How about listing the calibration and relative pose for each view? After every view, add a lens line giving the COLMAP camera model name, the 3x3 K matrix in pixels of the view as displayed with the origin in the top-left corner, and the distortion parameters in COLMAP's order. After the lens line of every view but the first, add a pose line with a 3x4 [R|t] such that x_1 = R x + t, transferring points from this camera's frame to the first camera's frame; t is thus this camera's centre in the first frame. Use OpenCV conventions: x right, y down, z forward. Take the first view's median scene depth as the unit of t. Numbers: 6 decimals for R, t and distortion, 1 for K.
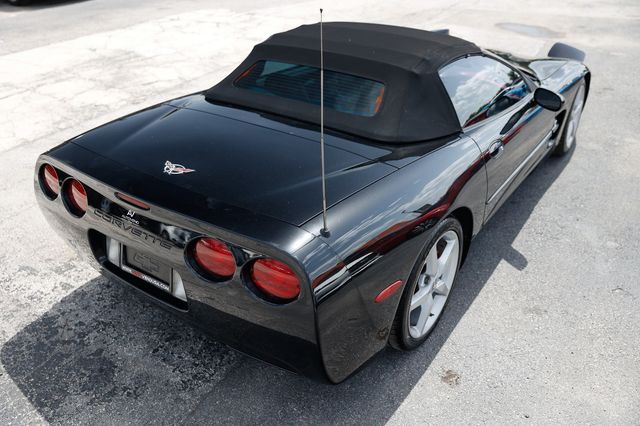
lens RADIAL K [[534.8, 0, 322.2], [0, 534.8, 213.0], [0, 0, 1]] dist [0.000795, -0.000762]
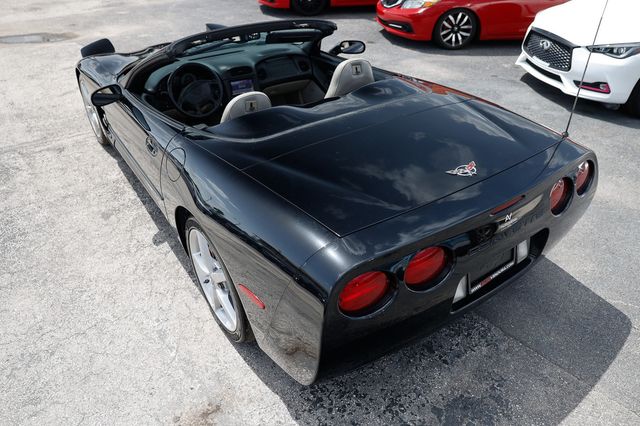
lens RADIAL K [[465.1, 0, 326.0], [0, 465.1, 212.0], [0, 0, 1]] dist [-0.042997, 0.002211]
pose [[0.338777, -0.522004, 0.782779, -0.917576], [0.471462, 0.814171, 0.338895, -0.369346], [-0.814220, 0.254240, 0.521927, 0.659222]]
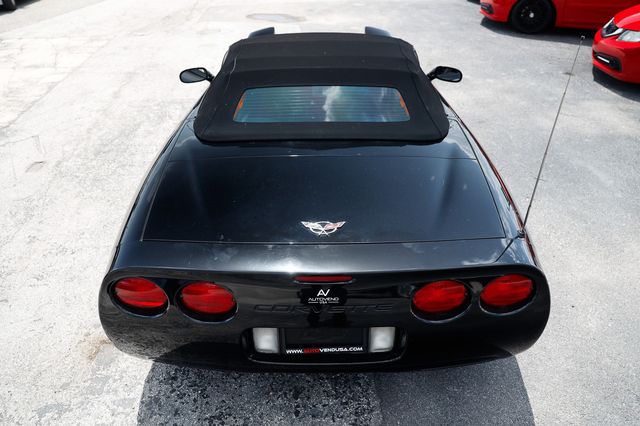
lens RADIAL K [[445.8, 0, 316.6], [0, 445.8, 213.7], [0, 0, 1]] dist [-0.041789, 0.006610]
pose [[0.820817, -0.332222, 0.464638, -0.531029], [0.292109, 0.943184, 0.158357, -0.192431], [-0.490848, 0.005743, 0.871226, 0.293057]]
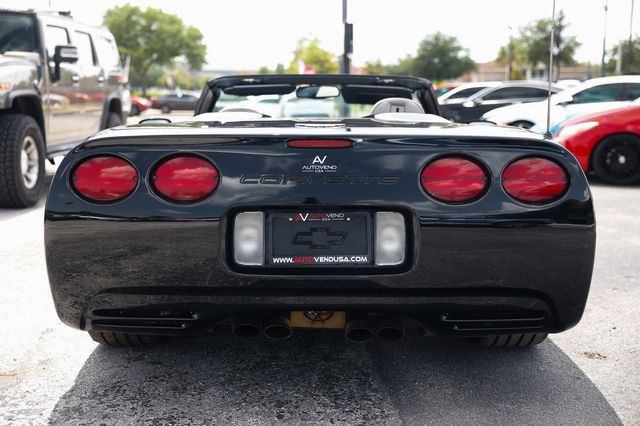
lens RADIAL K [[774.5, 0, 318.5], [0, 774.5, 212.7], [0, 0, 1]] dist [0.078509, 0.000000]
pose [[0.819658, -0.068229, 0.568775, -0.808317], [0.279182, 0.914567, -0.292617, 0.323200], [-0.500218, 0.398638, 0.768680, 0.126038]]
